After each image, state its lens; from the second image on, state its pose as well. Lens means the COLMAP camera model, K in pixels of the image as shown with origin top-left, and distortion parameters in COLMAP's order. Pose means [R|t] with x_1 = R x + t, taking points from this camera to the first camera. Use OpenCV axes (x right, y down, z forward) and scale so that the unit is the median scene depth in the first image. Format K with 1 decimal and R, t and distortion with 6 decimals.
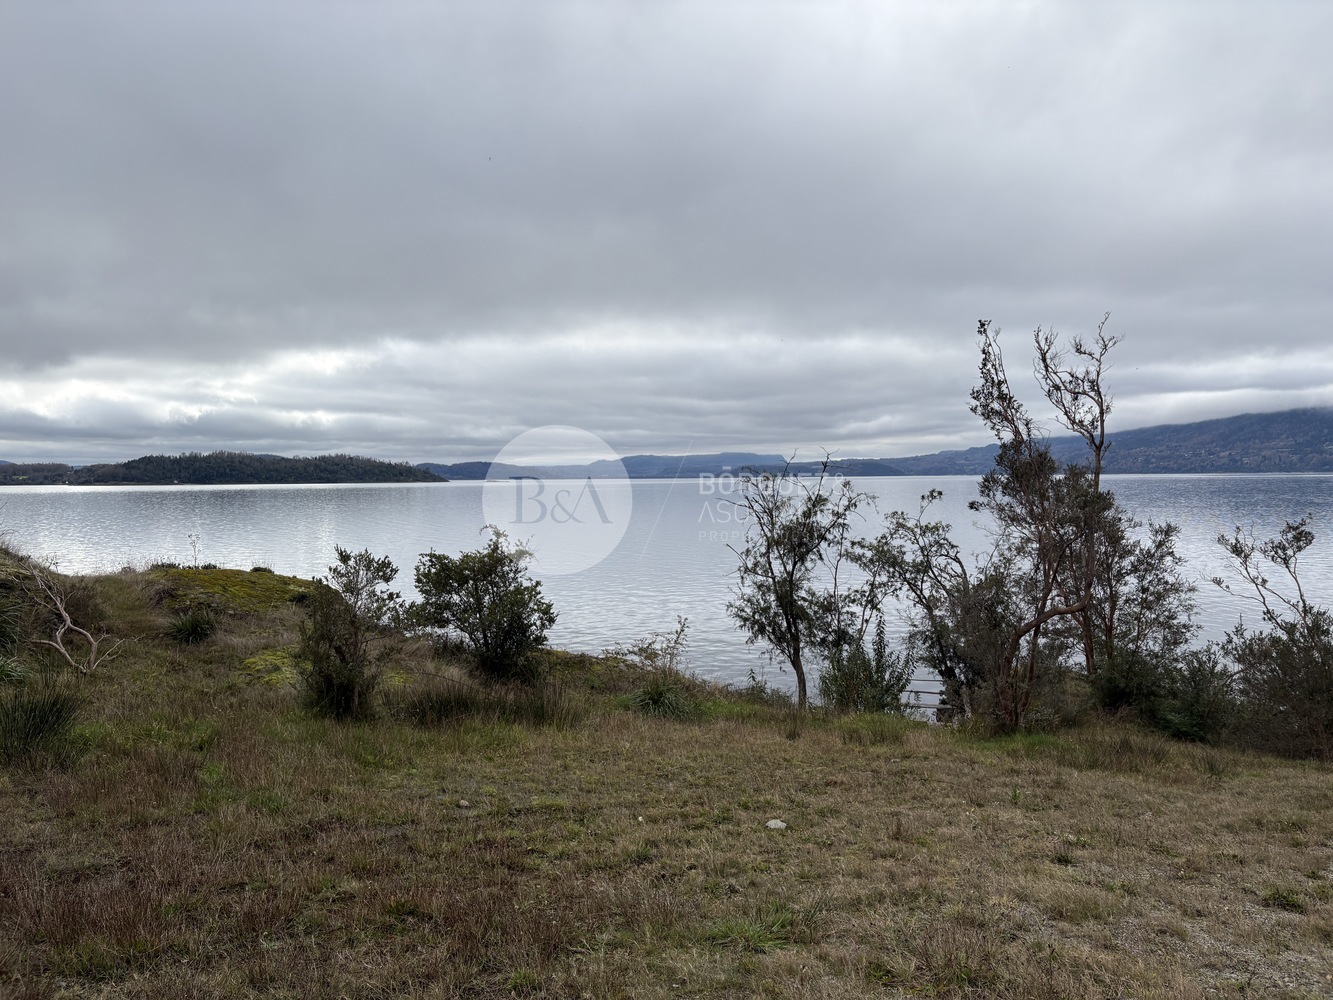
lens RADIAL K [[1022.7, 0, 664.7], [0, 1022.7, 497.1], [0, 0, 1]] dist [0.023555, -0.007065]
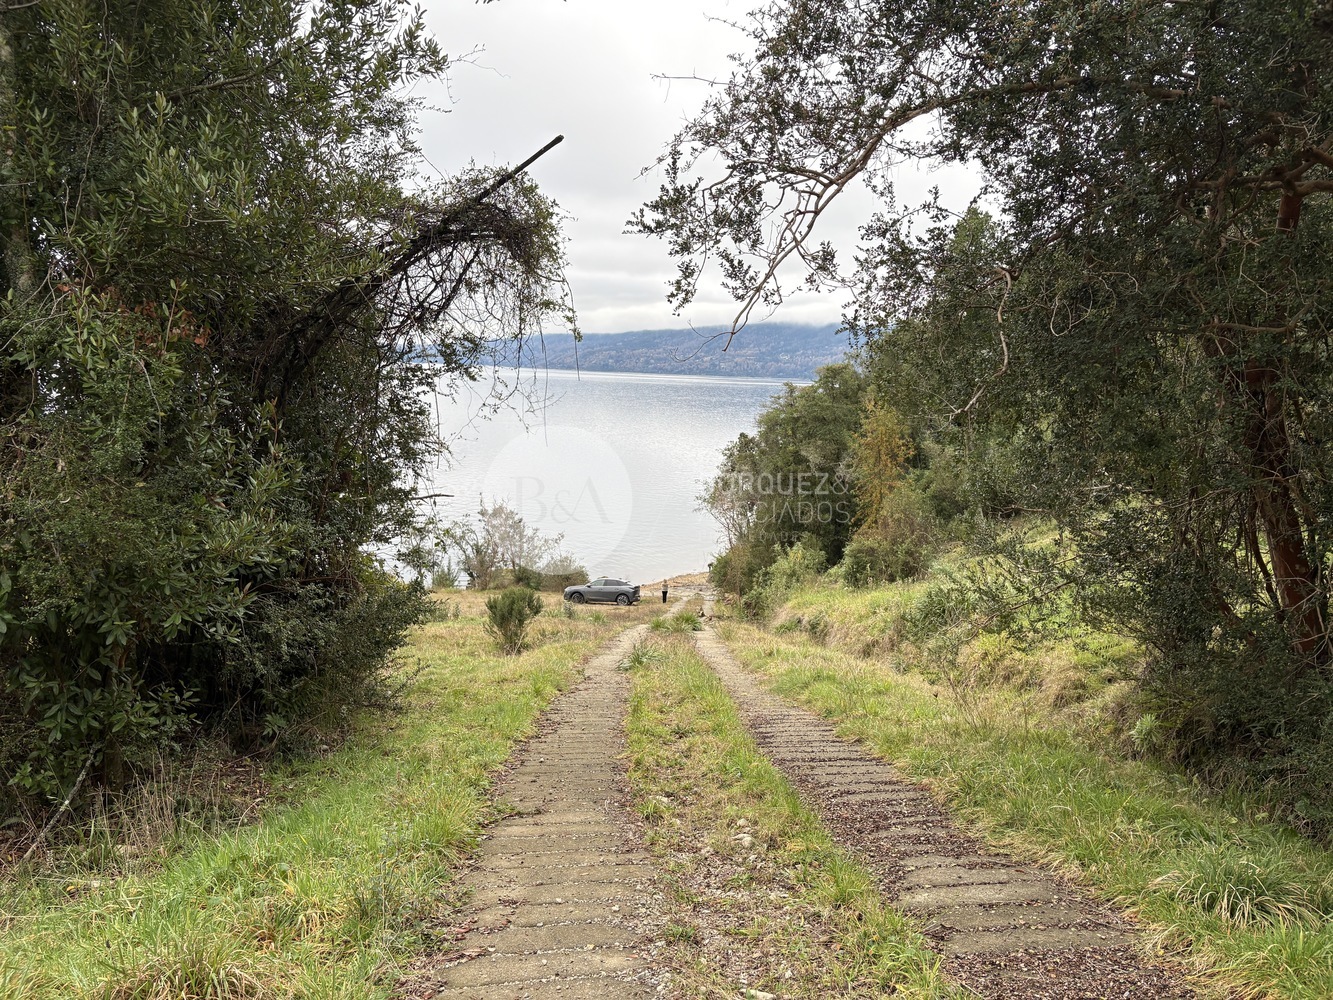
lens RADIAL K [[1022.7, 0, 670.3], [0, 1022.7, 501.7], [0, 0, 1]] dist [0.023555, -0.007065]
pose [[0.895727, -0.016615, 0.444295, -0.496540], [-0.034636, 0.993657, 0.106988, -0.358151], [-0.443254, -0.111221, 0.889469, -1.785348]]
